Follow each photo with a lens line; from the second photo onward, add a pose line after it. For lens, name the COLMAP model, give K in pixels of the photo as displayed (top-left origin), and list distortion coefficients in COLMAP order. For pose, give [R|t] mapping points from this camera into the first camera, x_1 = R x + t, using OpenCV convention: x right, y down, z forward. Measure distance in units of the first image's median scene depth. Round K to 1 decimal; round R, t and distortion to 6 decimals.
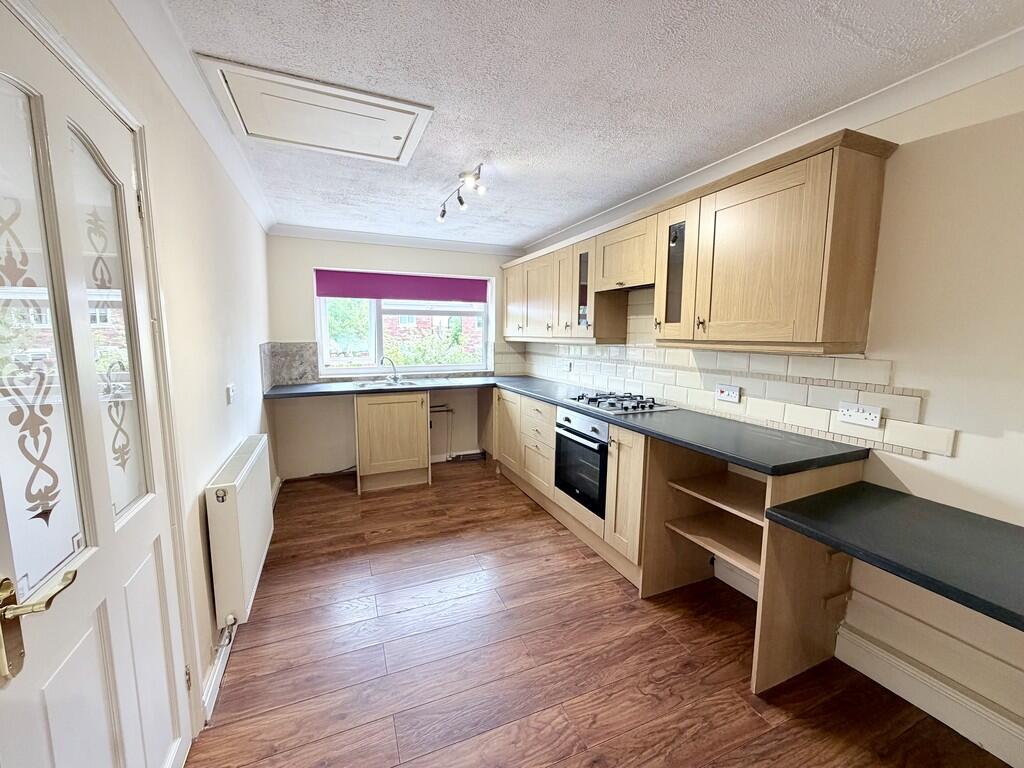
lens RADIAL K [[408.3, 0, 514.4], [0, 408.3, 386.7], [0, 0, 1]] dist [0.000569, -0.000728]
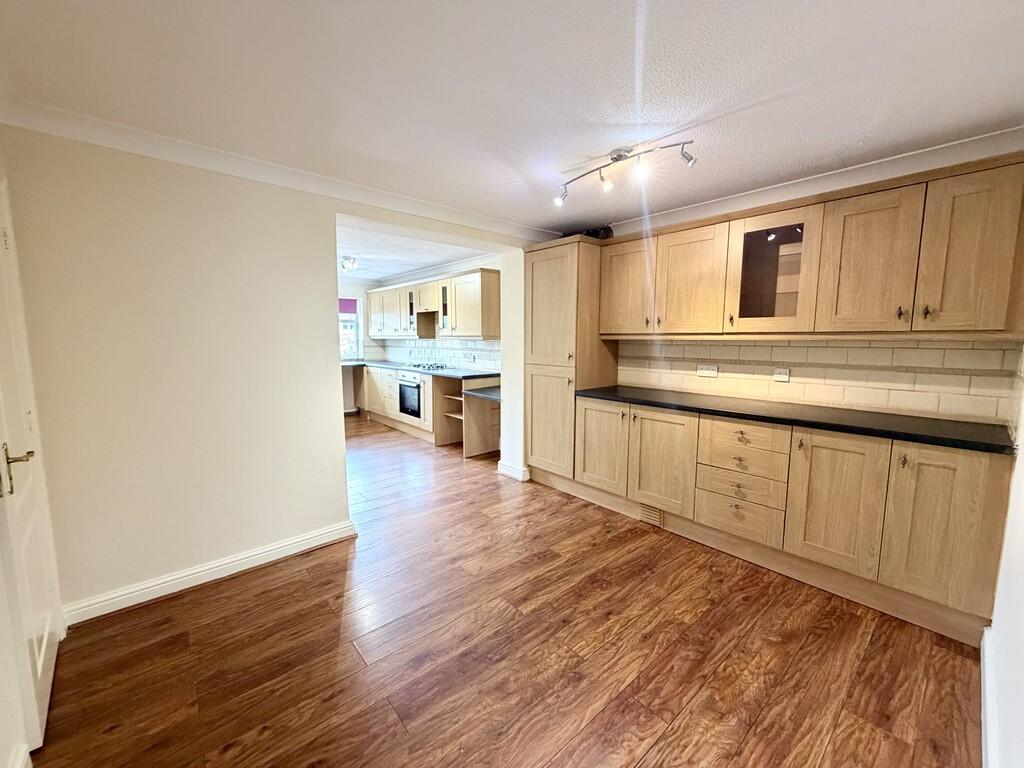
lens RADIAL K [[408.3, 0, 510.3], [0, 408.3, 385.7], [0, 0, 1]] dist [0.000569, -0.000728]
pose [[0.954731, -0.035385, 0.295359, 0.042272], [0.037315, 0.999303, -0.000900, 0.178476], [-0.295122, 0.011880, 0.955386, -1.284156]]
